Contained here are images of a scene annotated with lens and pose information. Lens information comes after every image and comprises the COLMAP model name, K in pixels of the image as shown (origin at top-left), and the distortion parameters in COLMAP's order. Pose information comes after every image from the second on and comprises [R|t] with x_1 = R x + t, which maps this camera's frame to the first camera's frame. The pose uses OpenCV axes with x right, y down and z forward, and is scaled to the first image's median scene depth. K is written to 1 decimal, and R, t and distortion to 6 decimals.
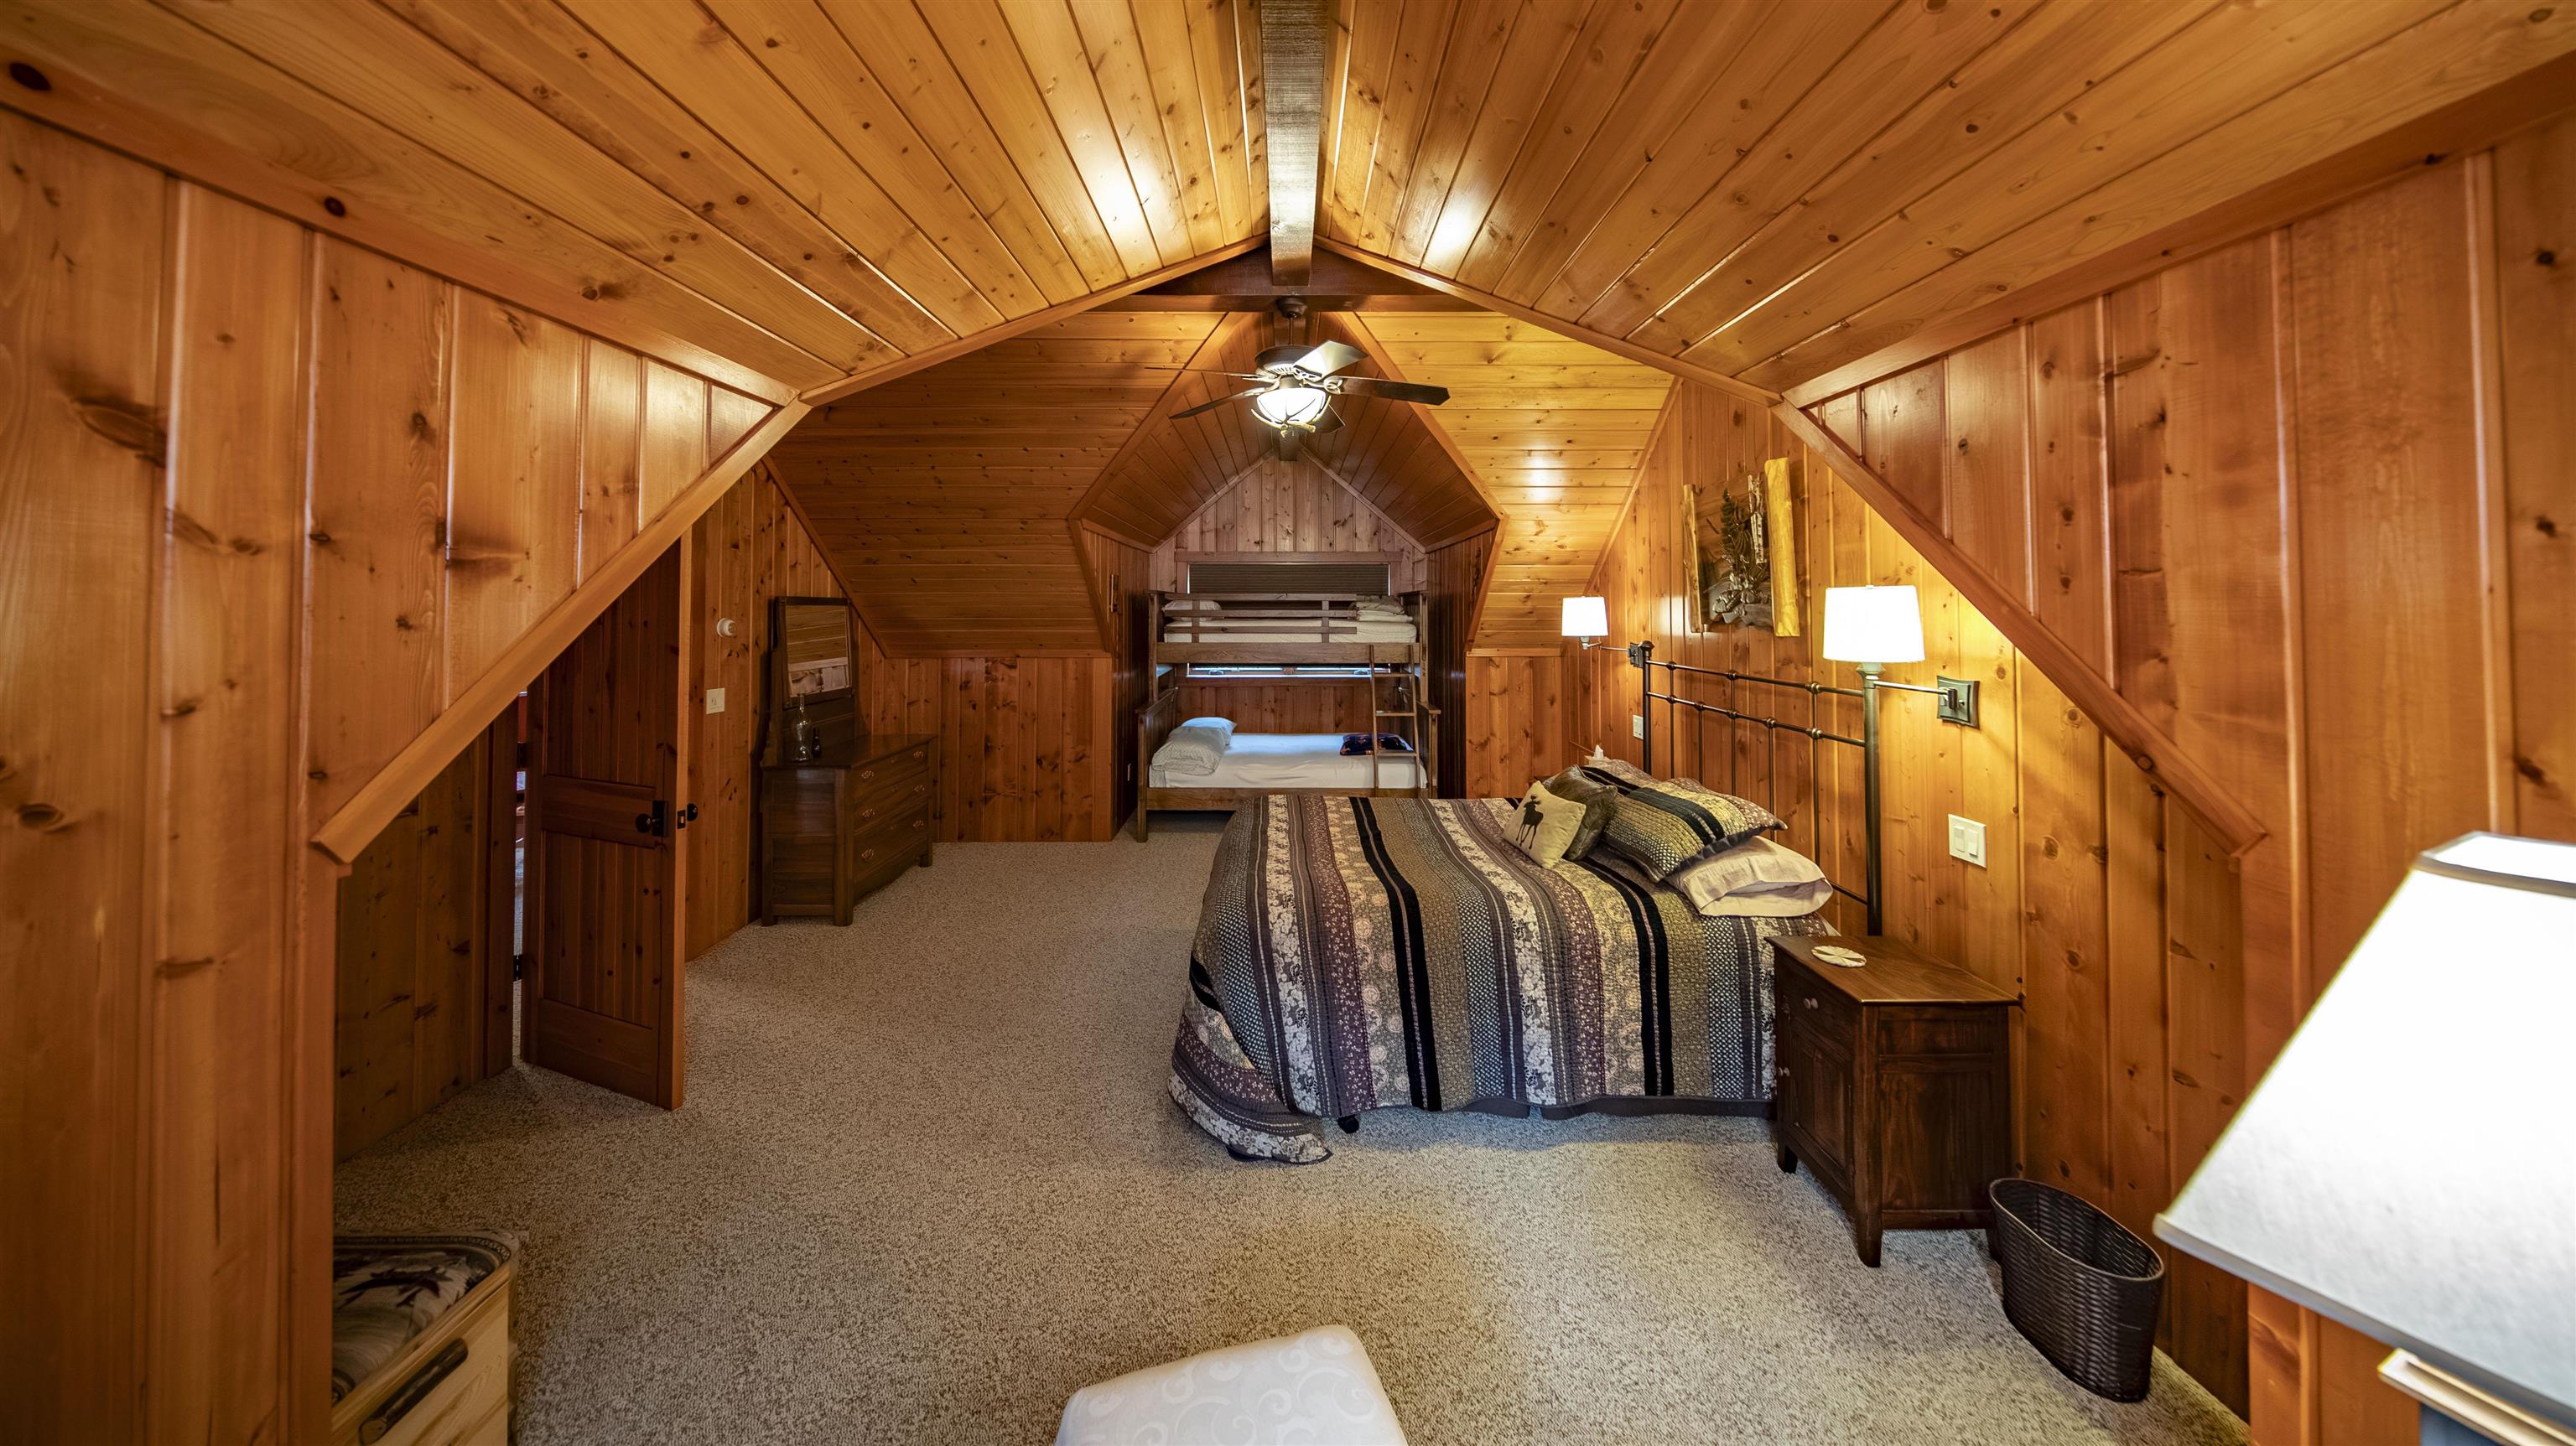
lens RADIAL K [[816.0, 0, 1286.9], [0, 816.0, 590.0], [0, 0, 1]] dist [-0.000248, -0.000037]
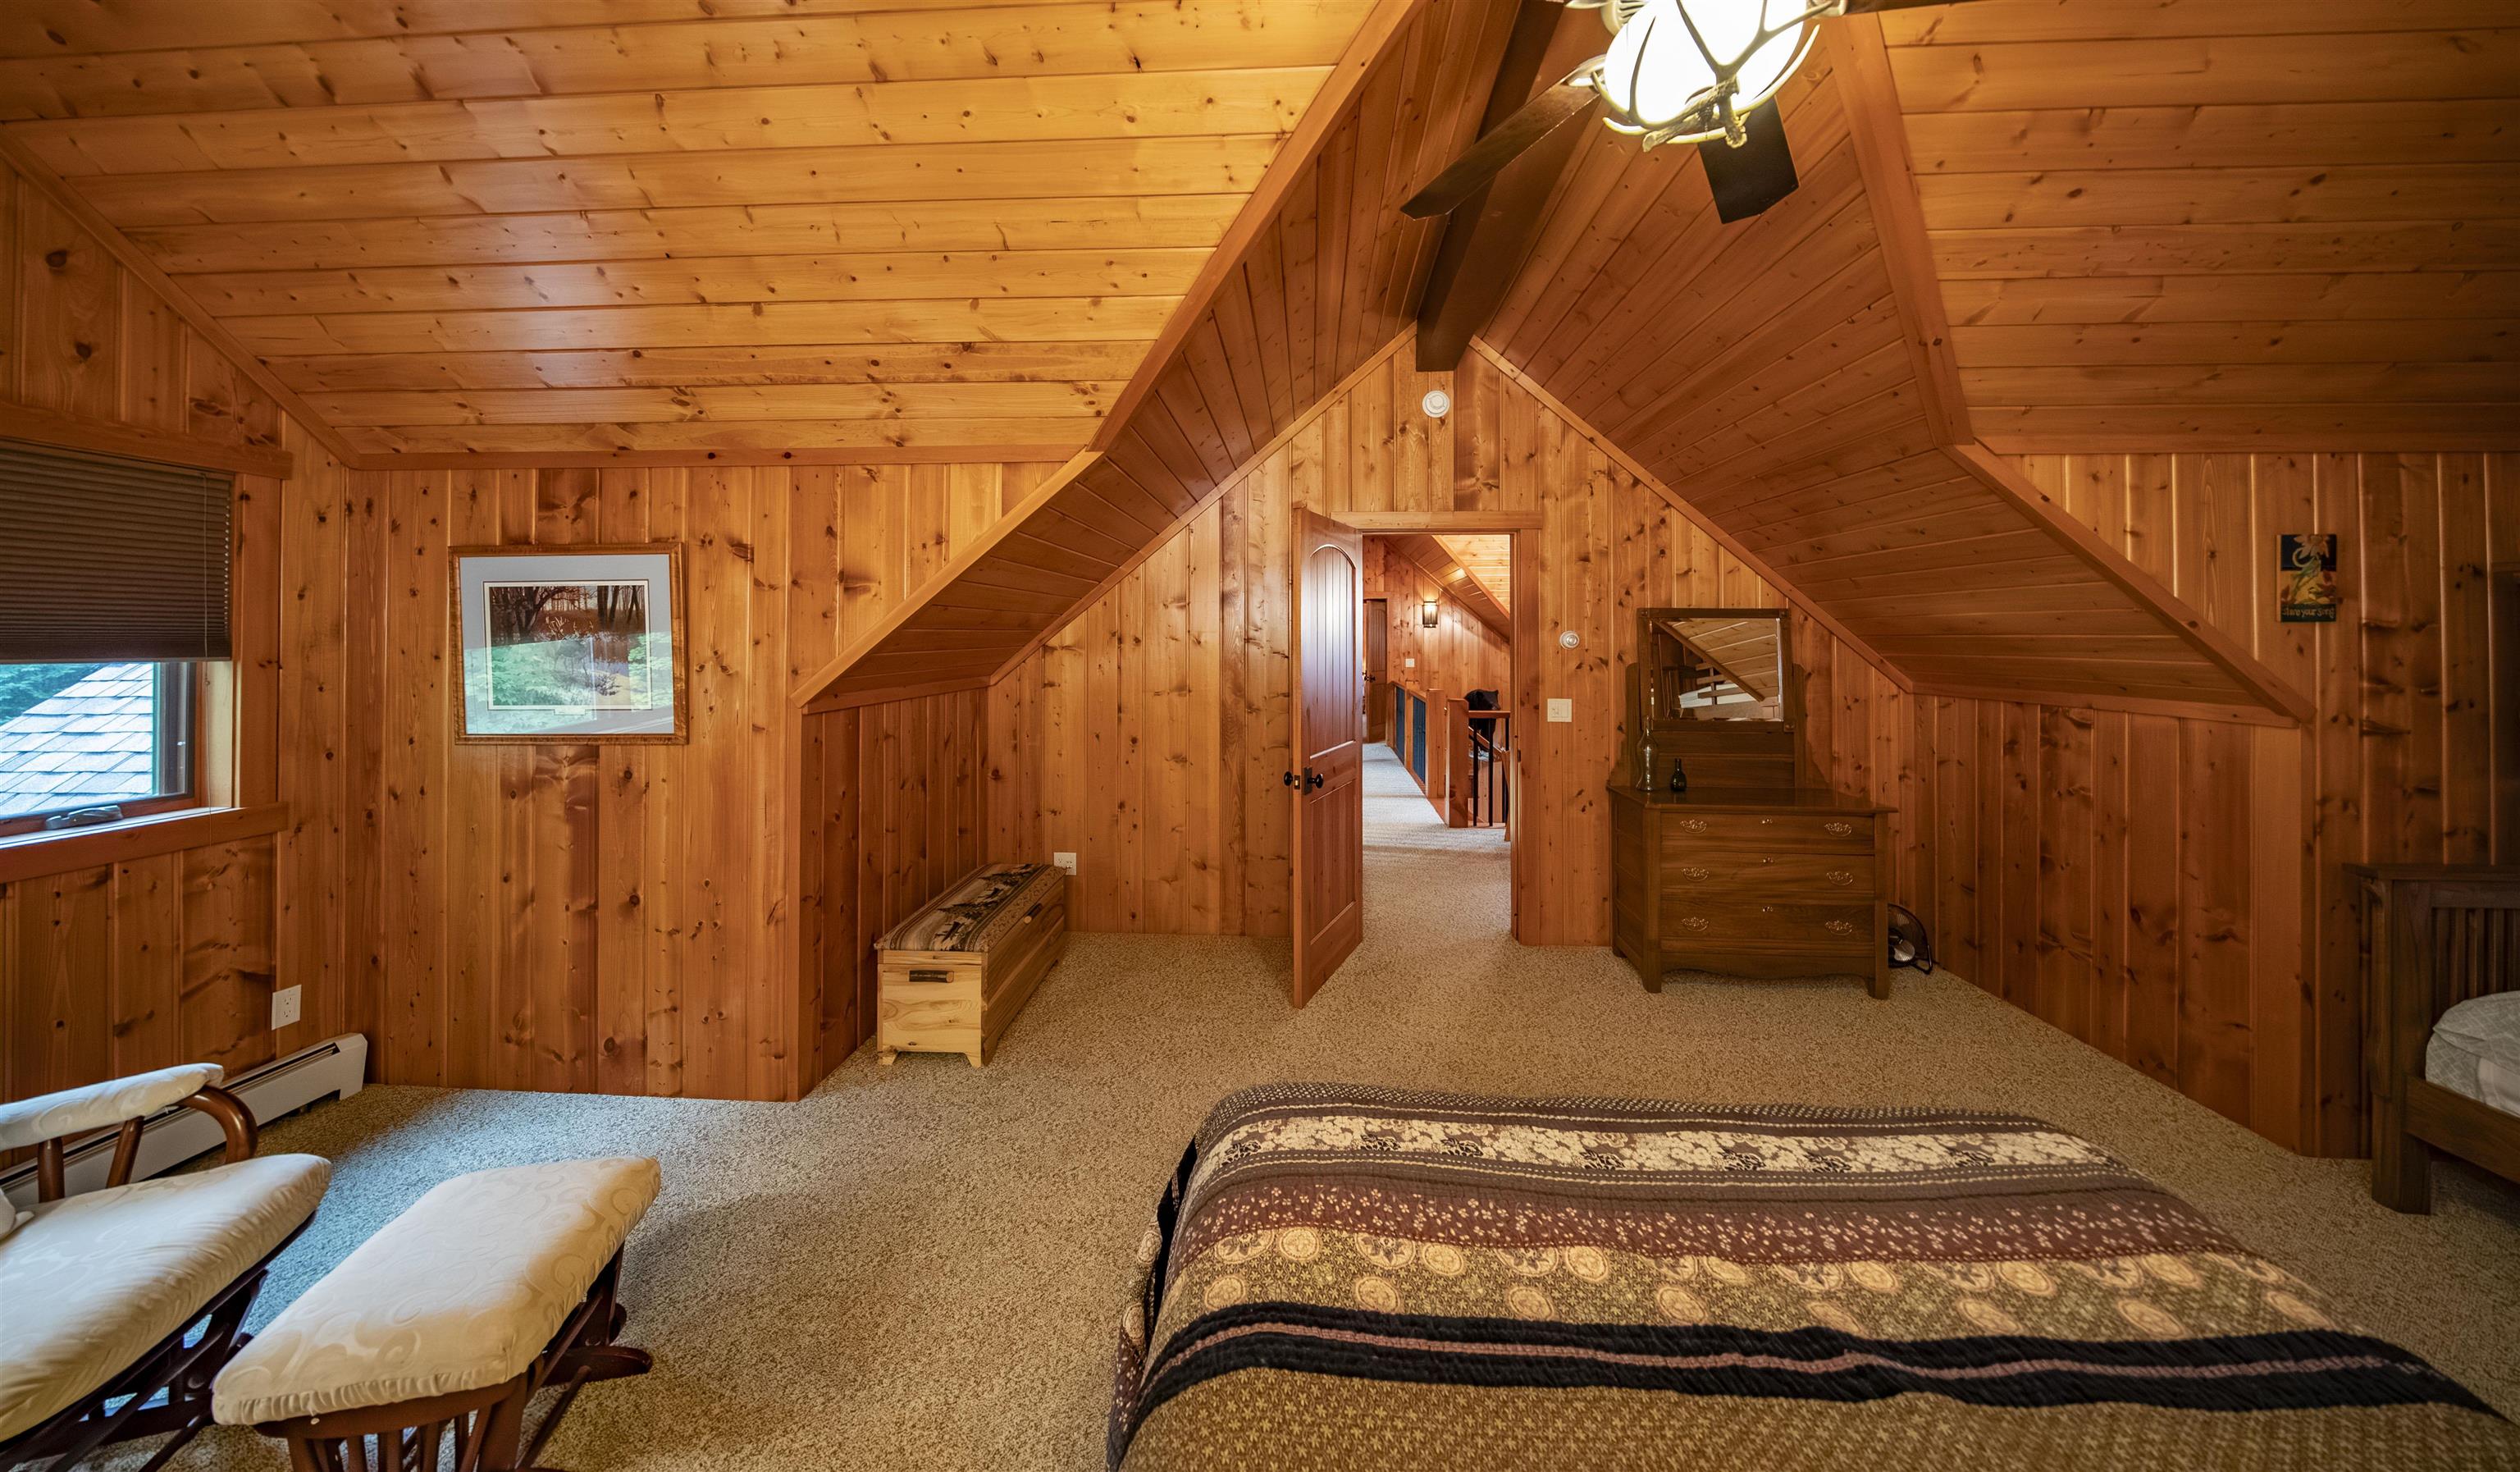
lens RADIAL K [[812.5, 0, 1312.2], [0, 812.5, 630.1], [0, 0, 1]] dist [0.014516, 0.000070]
pose [[-0.051782, -0.007310, -0.998632, 0.344285], [0.016799, 0.999825, -0.008190, 0.035892], [0.998517, -0.017200, -0.051651, 0.710652]]
